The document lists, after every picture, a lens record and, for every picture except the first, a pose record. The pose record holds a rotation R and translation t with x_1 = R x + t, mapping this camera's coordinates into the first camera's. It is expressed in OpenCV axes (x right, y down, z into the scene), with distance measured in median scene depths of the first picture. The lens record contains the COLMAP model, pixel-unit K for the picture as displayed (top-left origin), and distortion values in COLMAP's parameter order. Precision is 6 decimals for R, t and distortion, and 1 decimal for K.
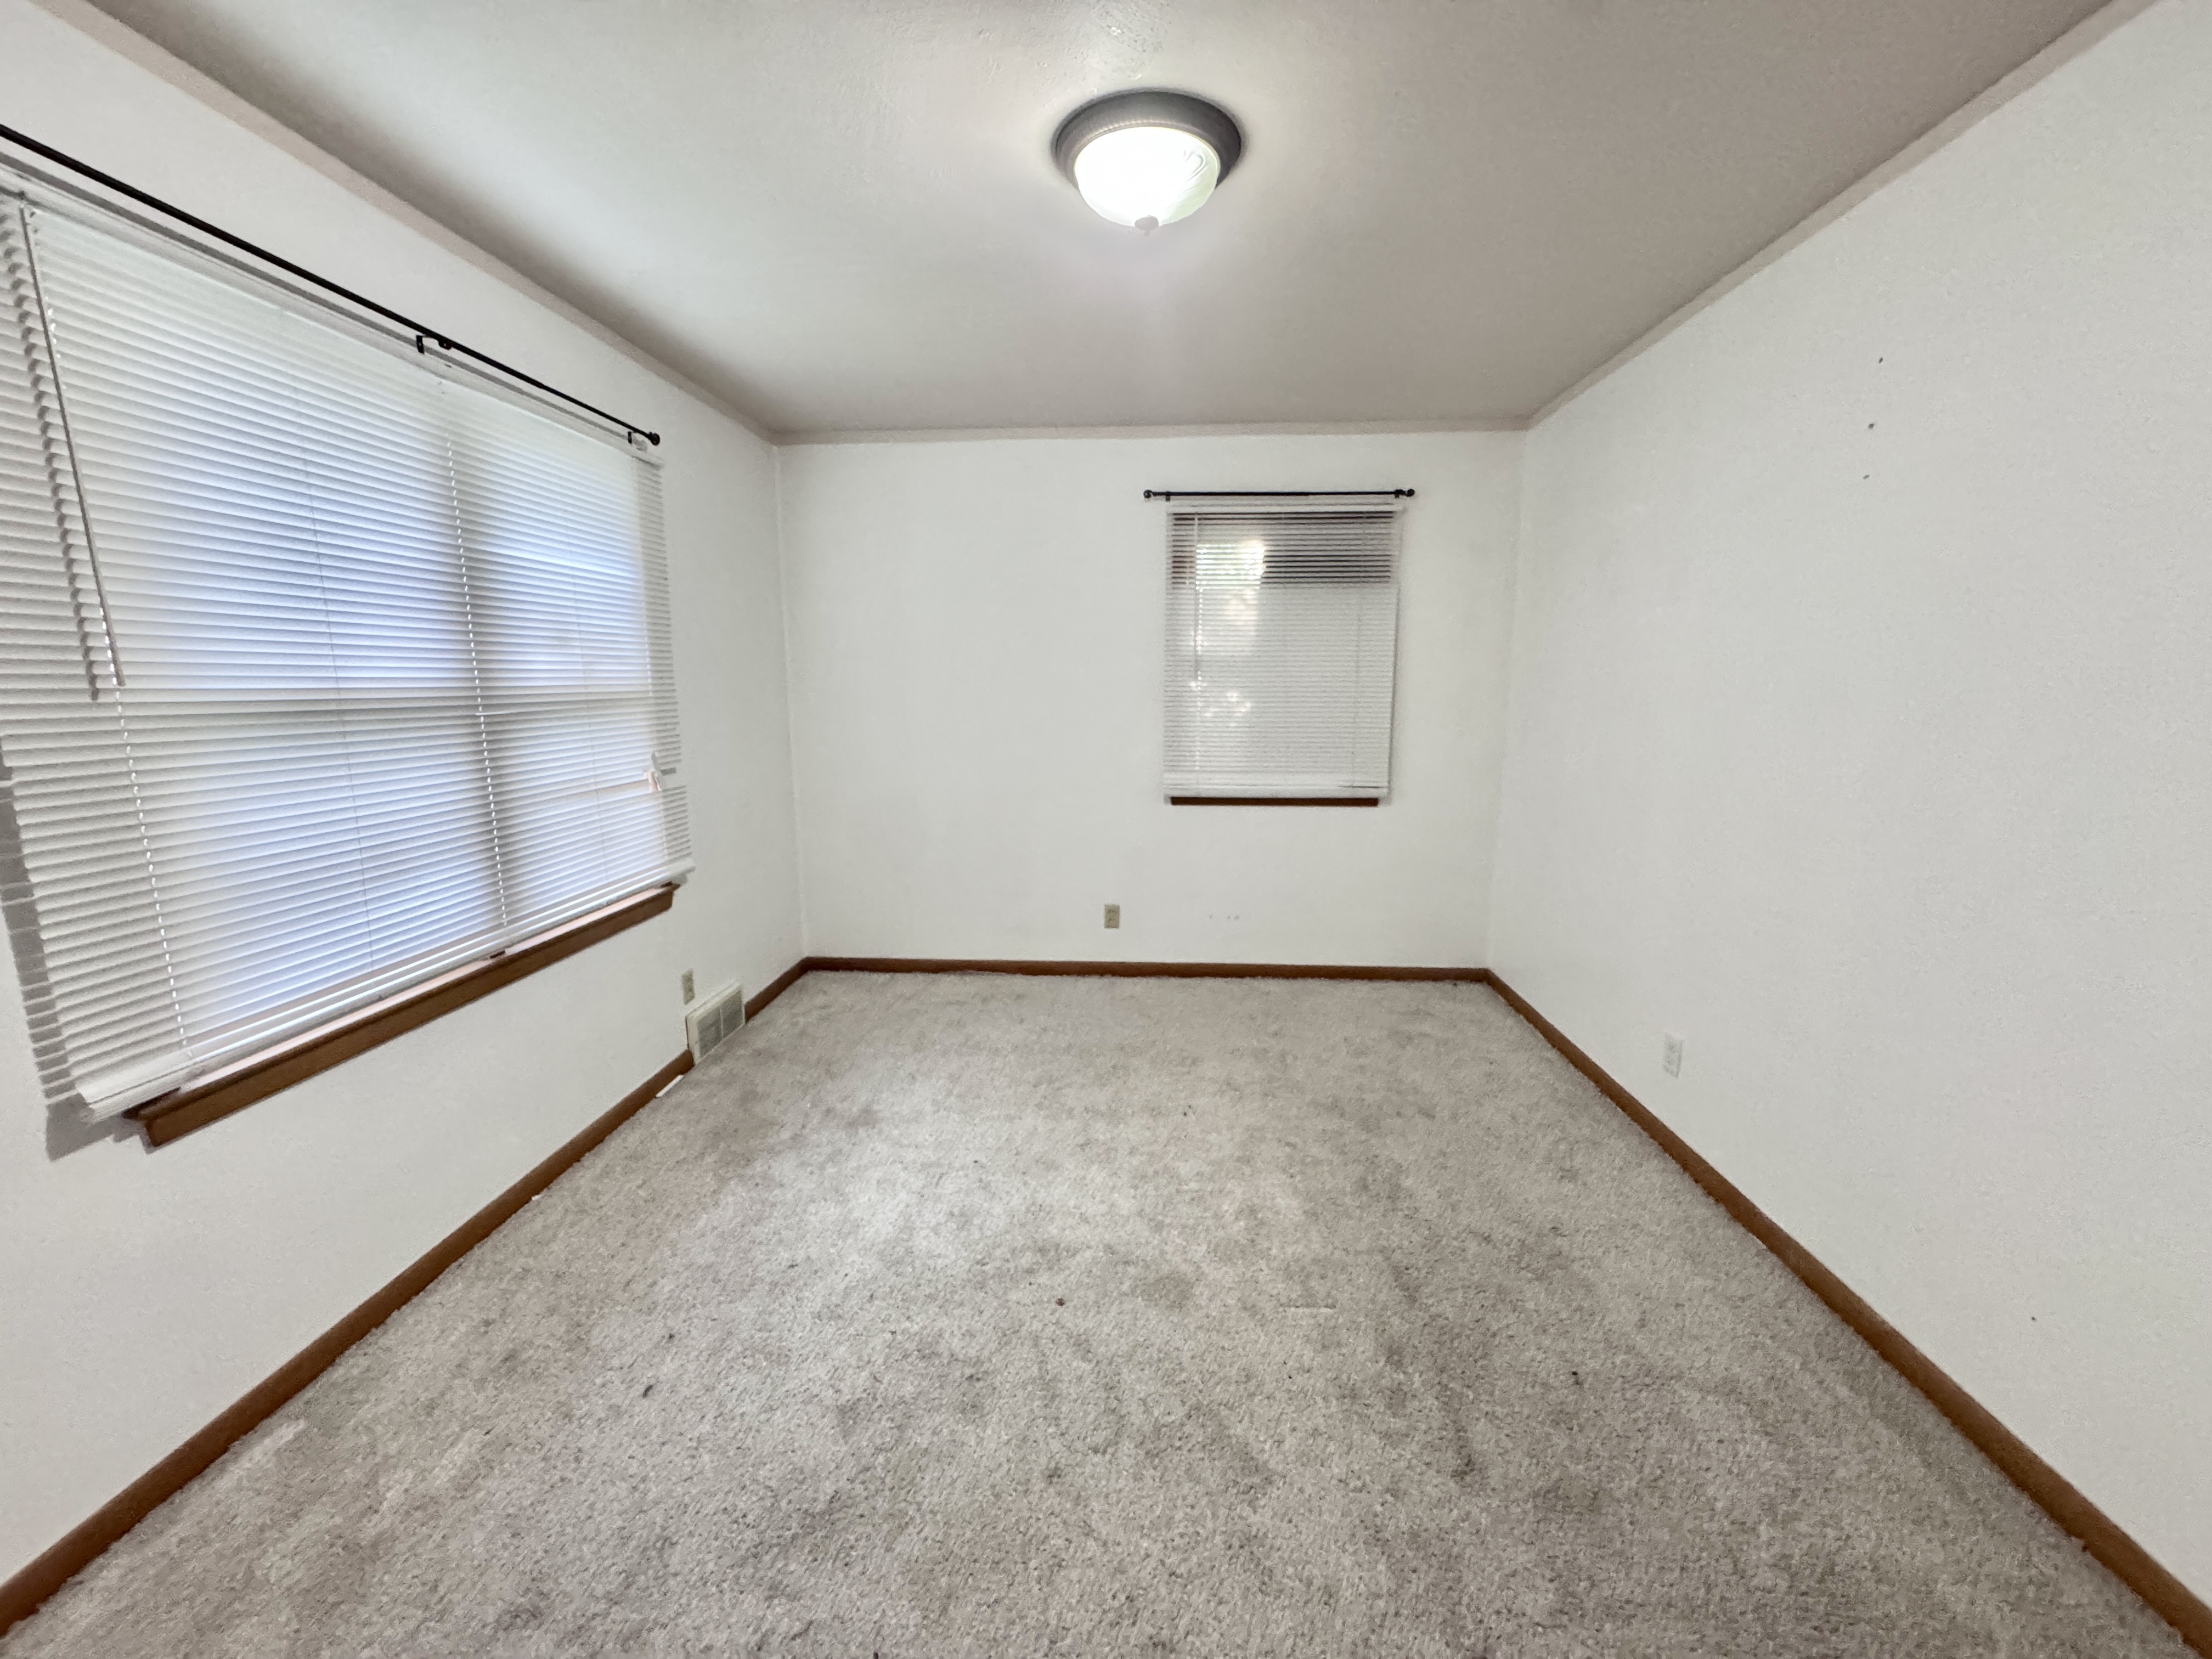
lens RADIAL K [[884.4, 0, 1106.0], [0, 884.4, 829.5], [0, 0, 1]] dist [-0.002205, 0.000345]
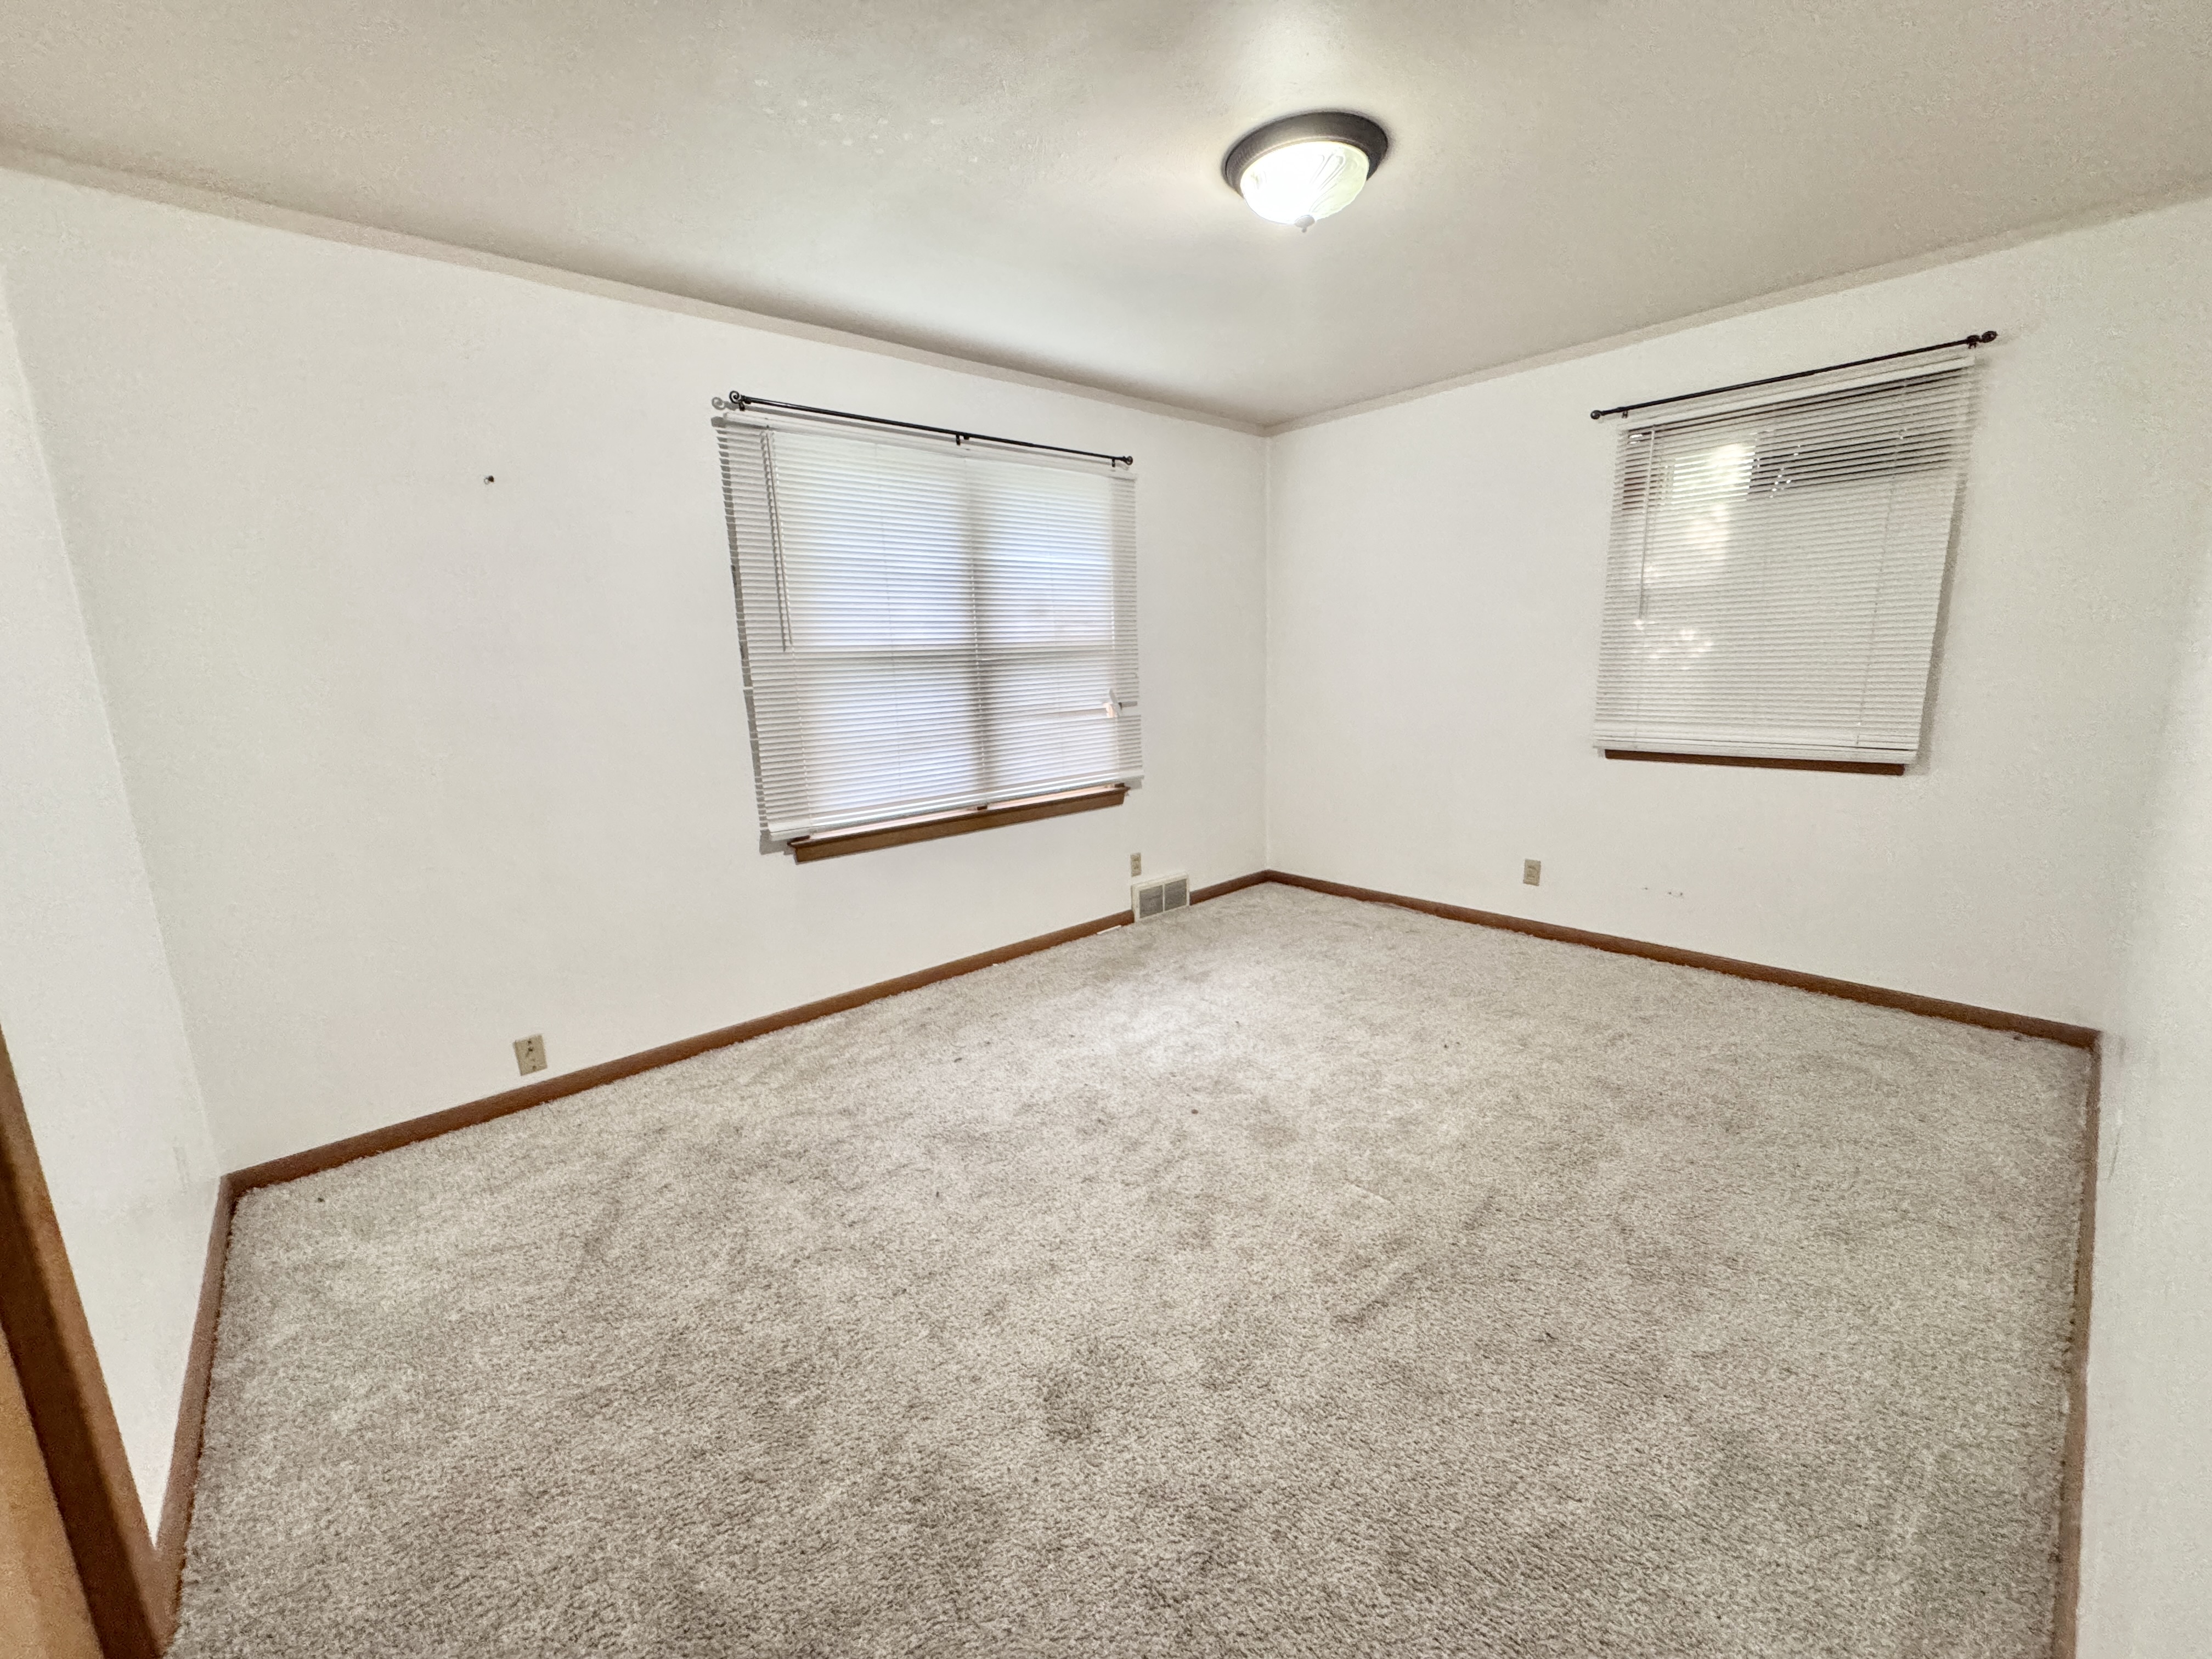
lens RADIAL K [[882.8, 0, 1106.0], [0, 882.8, 829.5], [0, 0, 1]] dist [0.000277, 0.000092]
pose [[0.712470, 0.114670, -0.692270, 0.462765], [-0.086278, 0.993387, 0.075752, 0.027462], [0.696378, 0.005756, 0.717652, -0.008686]]
